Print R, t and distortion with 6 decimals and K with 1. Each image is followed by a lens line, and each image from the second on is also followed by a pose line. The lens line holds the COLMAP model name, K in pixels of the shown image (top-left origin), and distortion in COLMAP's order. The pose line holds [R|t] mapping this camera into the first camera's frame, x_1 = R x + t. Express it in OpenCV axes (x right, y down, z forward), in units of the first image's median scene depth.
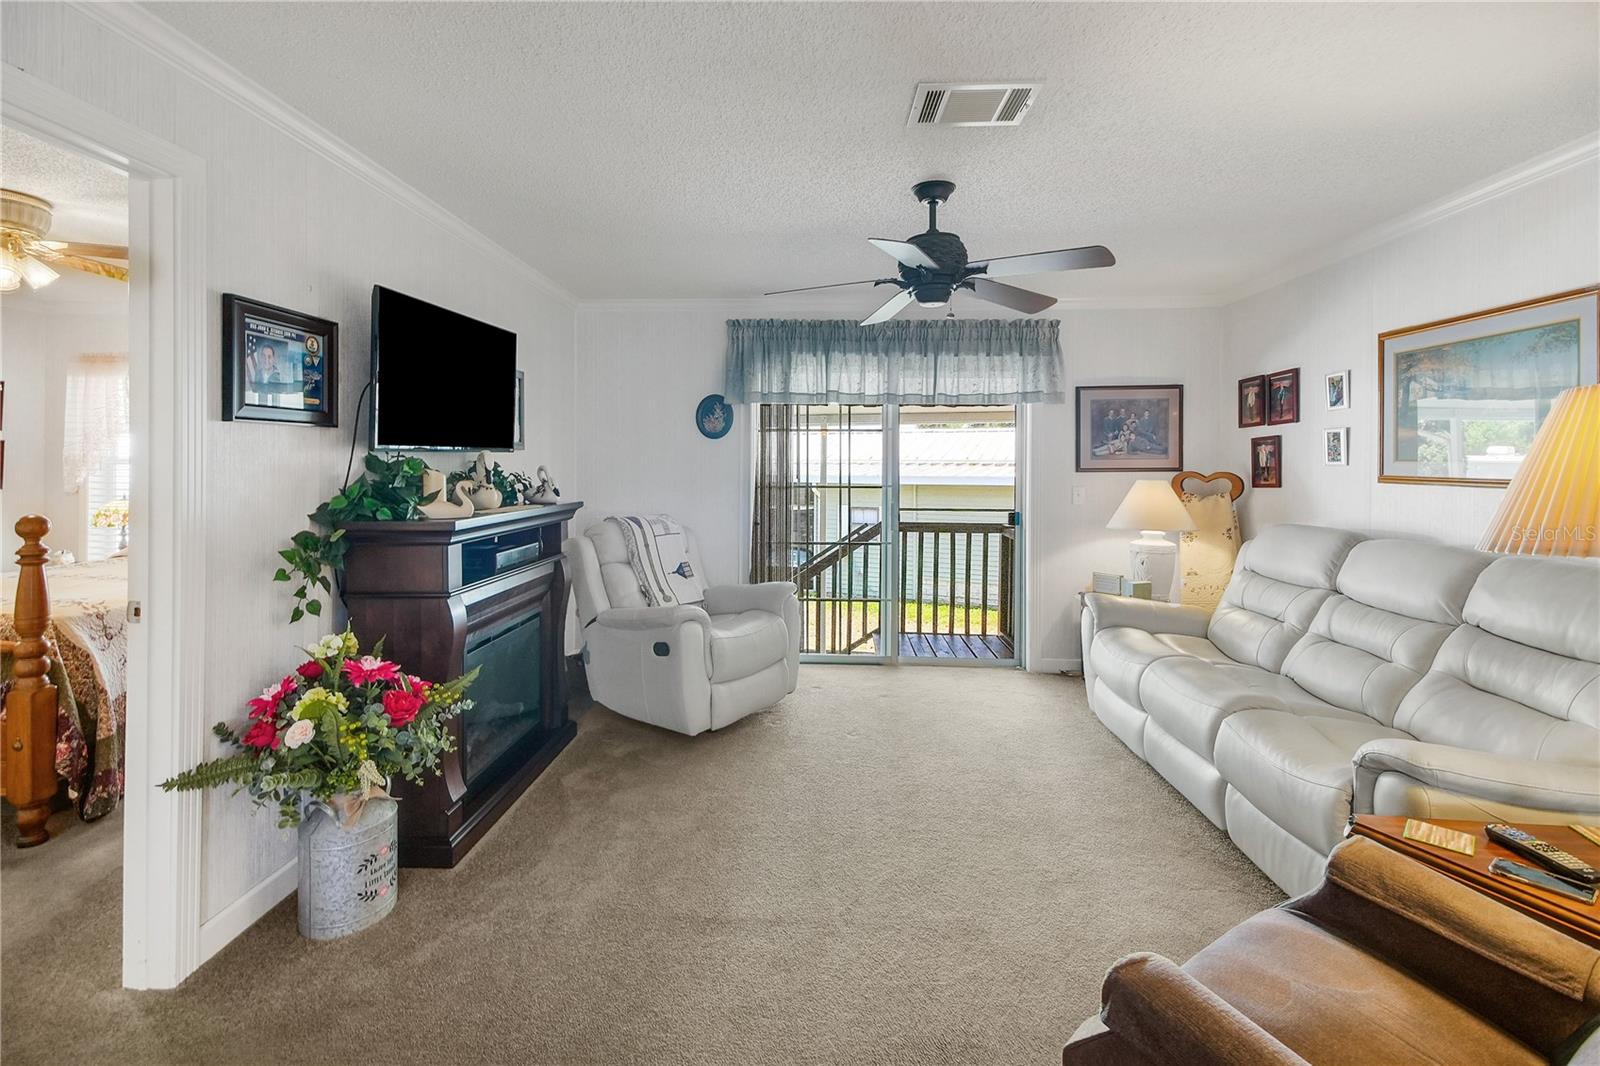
lens RADIAL K [[723.1, 0, 801.4], [0, 723.1, 470.6], [0, 0, 1]] dist [0.019752, -0.000325]
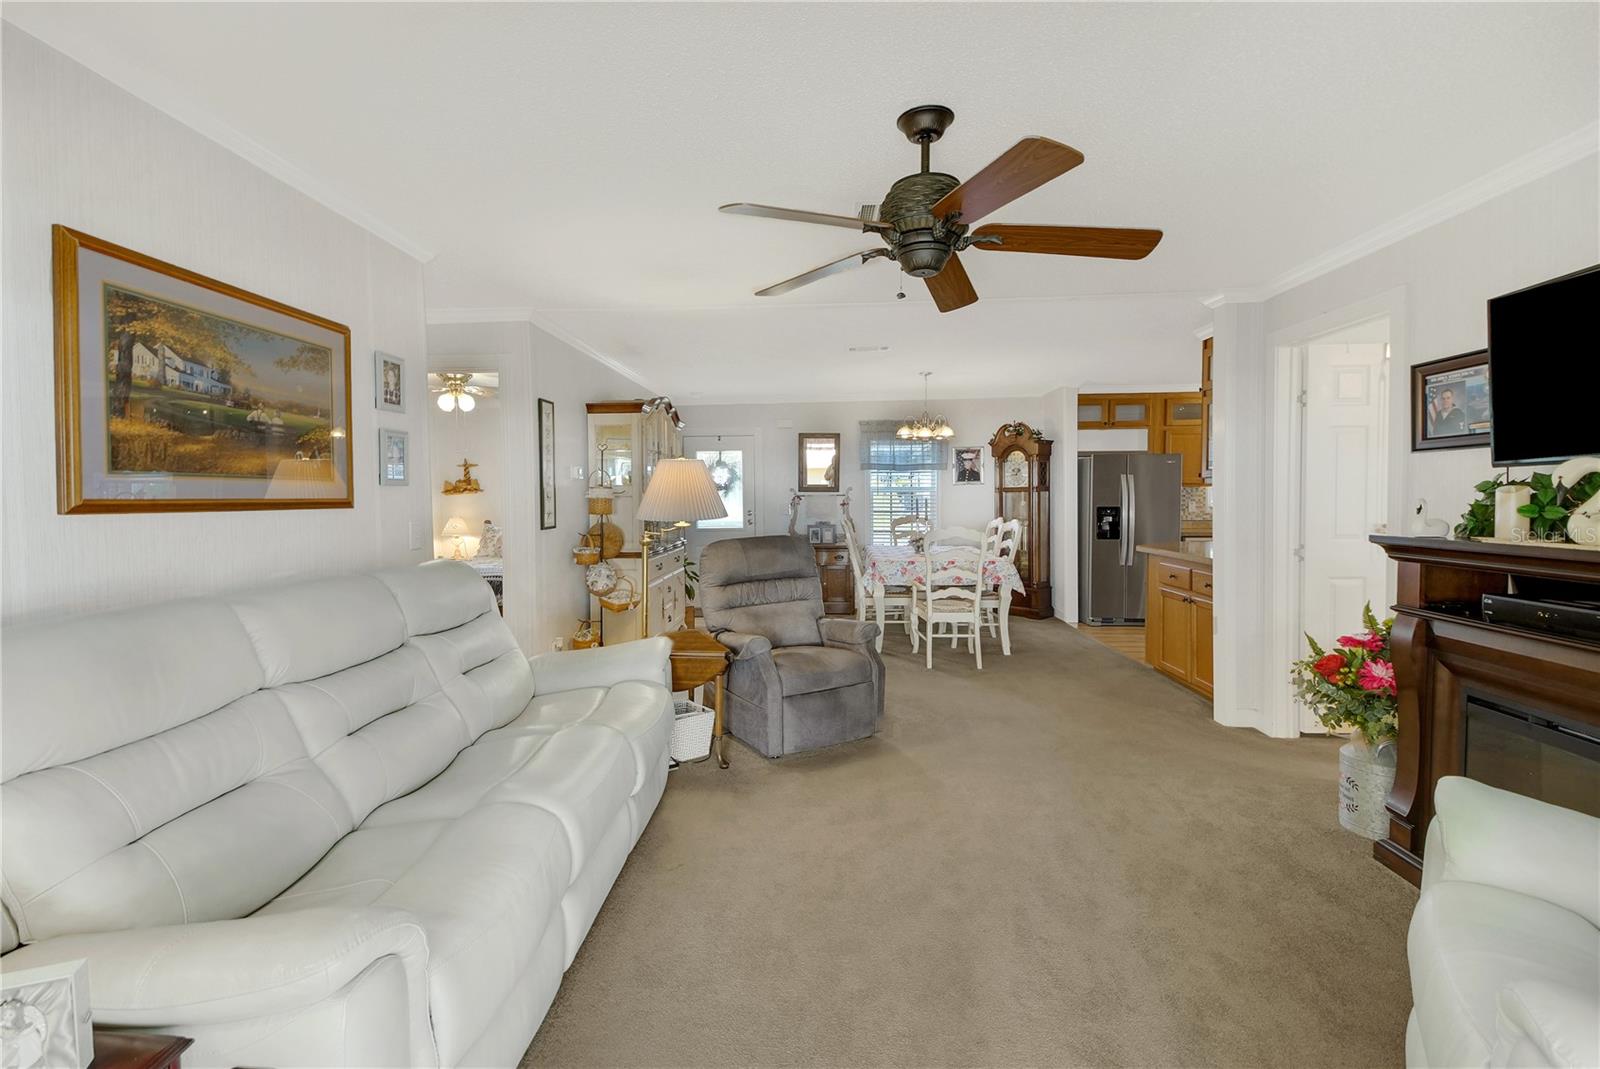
lens RADIAL K [[723.1, 0, 801.4], [0, 723.1, 472.1], [0, 0, 1]] dist [0.019752, -0.000325]
pose [[-0.999976, 0.001898, -0.006664, 0.332642], [0.002009, 0.999858, -0.016703, -0.005762], [0.006631, -0.016716, -0.999838, 1.835590]]
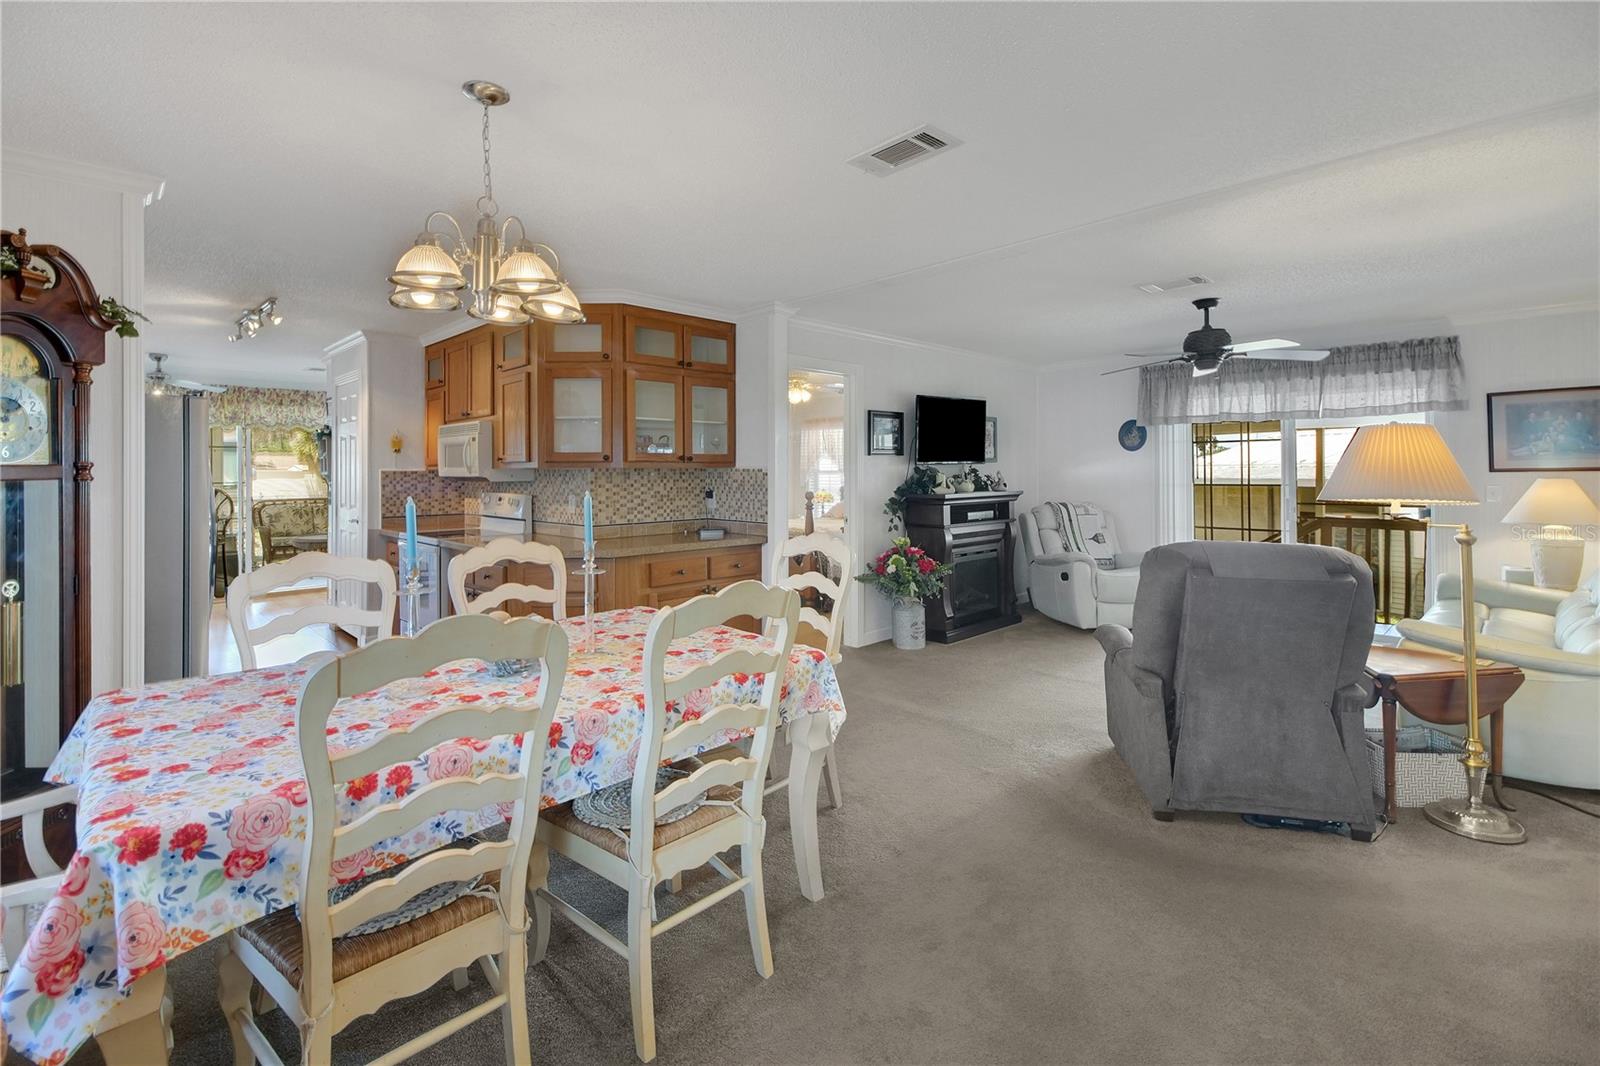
lens RADIAL K [[723.1, 0, 801.4], [0, 723.1, 470.6], [0, 0, 1]] dist [0.019752, -0.000325]
pose [[0.745929, -0.008786, -0.665968, 0.635593], [0.003104, 0.999948, -0.009716, 0.012225], [0.666018, 0.005180, 0.745917, -0.911154]]
